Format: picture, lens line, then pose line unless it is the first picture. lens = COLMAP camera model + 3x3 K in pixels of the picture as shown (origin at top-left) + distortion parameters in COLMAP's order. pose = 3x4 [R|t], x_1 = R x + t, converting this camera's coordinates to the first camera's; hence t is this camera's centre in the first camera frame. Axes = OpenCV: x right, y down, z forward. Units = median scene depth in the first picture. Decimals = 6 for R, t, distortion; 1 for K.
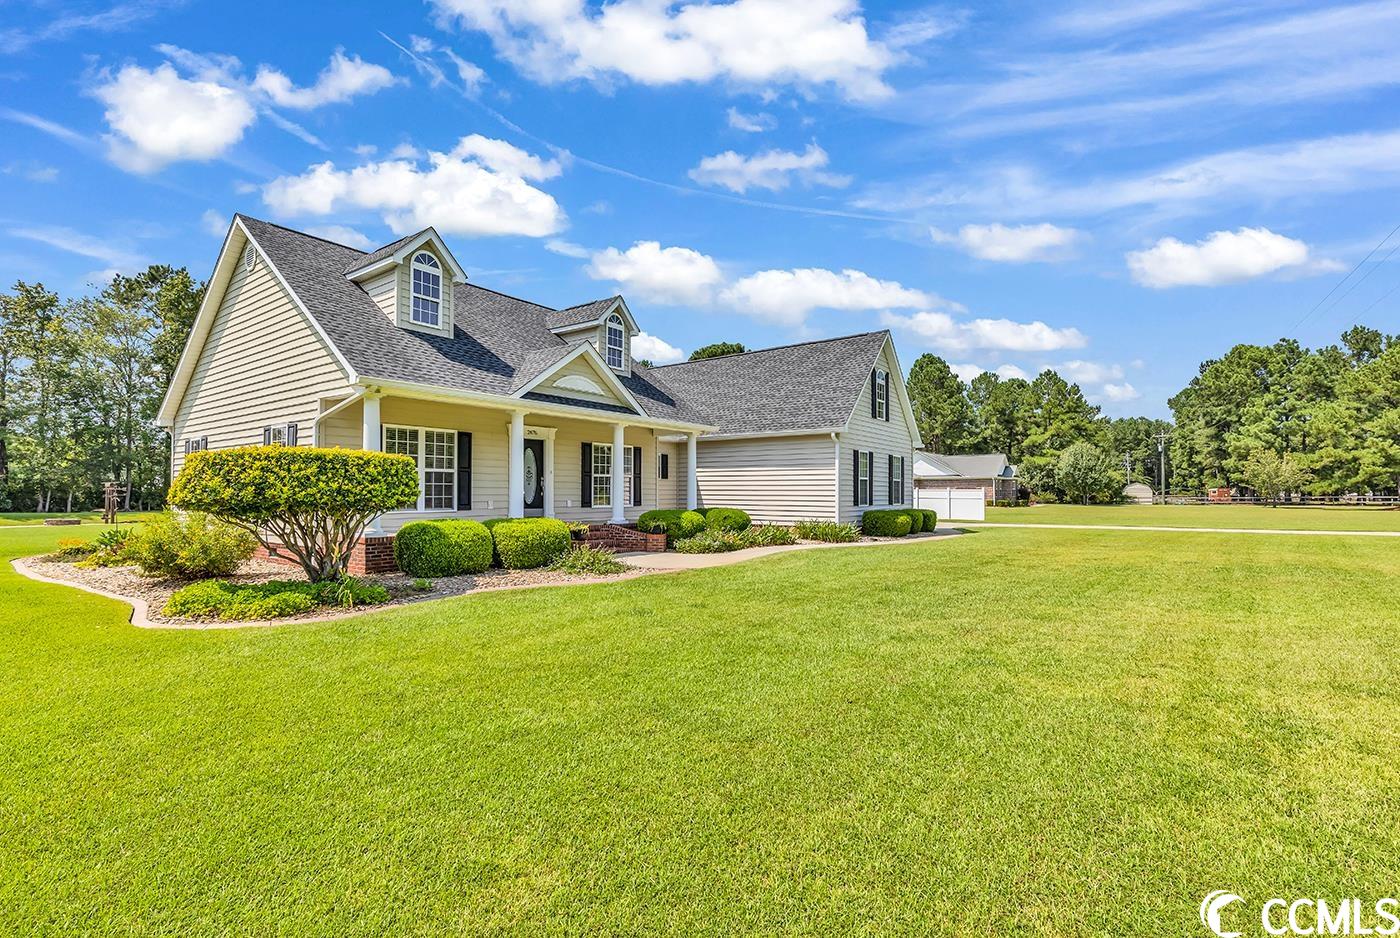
lens RADIAL K [[610.3, 0, 700.0], [0, 610.3, 469.0], [0, 0, 1]] dist [0.002555, 0.000501]
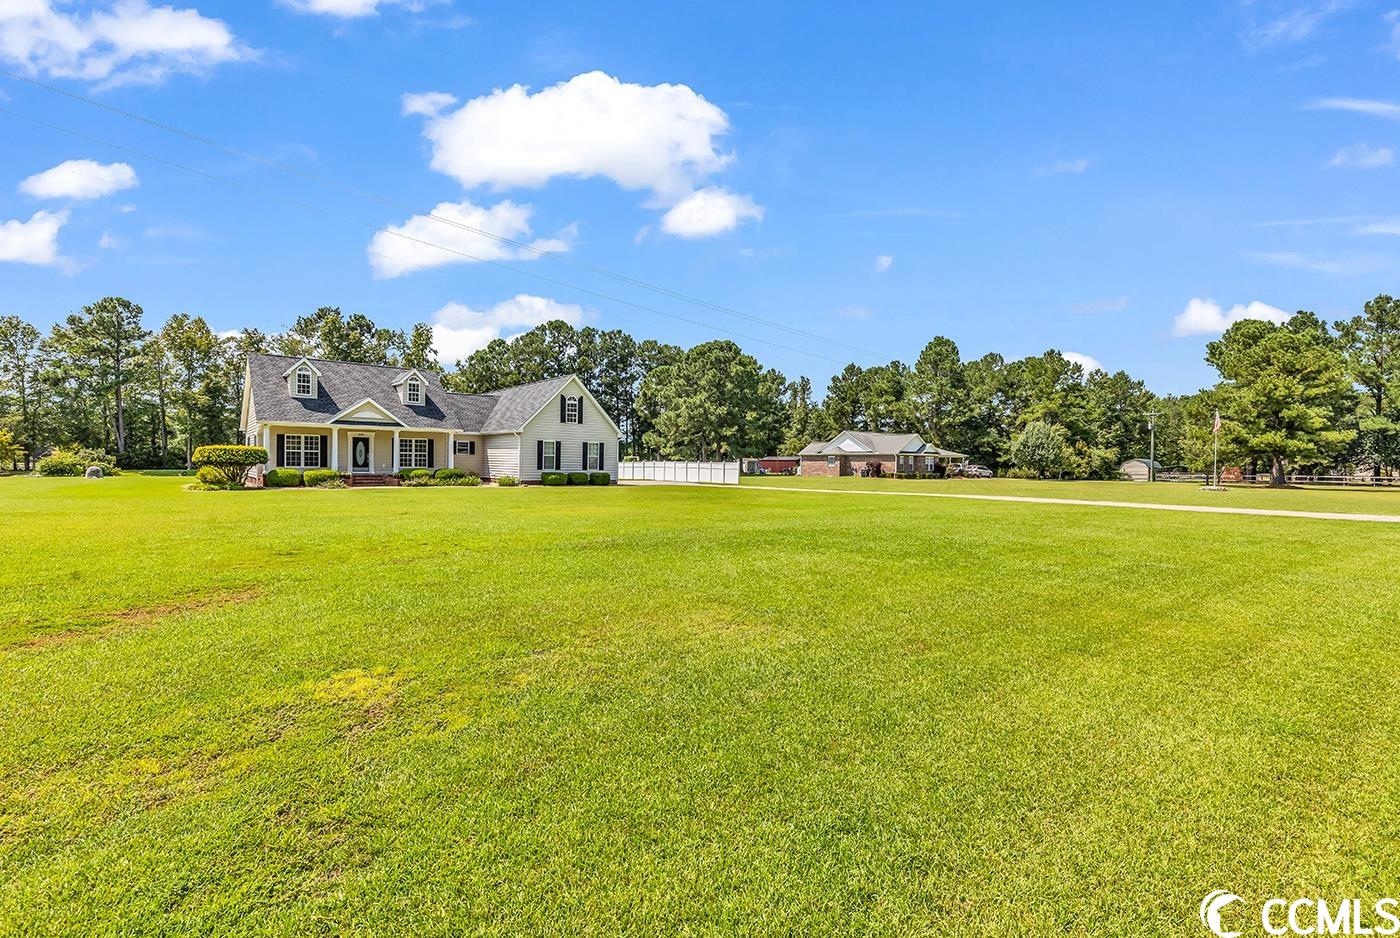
lens RADIAL K [[610.3, 0, 700.0], [0, 610.3, 469.0], [0, 0, 1]] dist [0.002555, 0.000501]
pose [[0.967968, 0.014964, -0.250628, 1.436978], [-0.003340, 0.998901, 0.046741, -0.038636], [0.251052, -0.044407, 0.966955, -0.858238]]
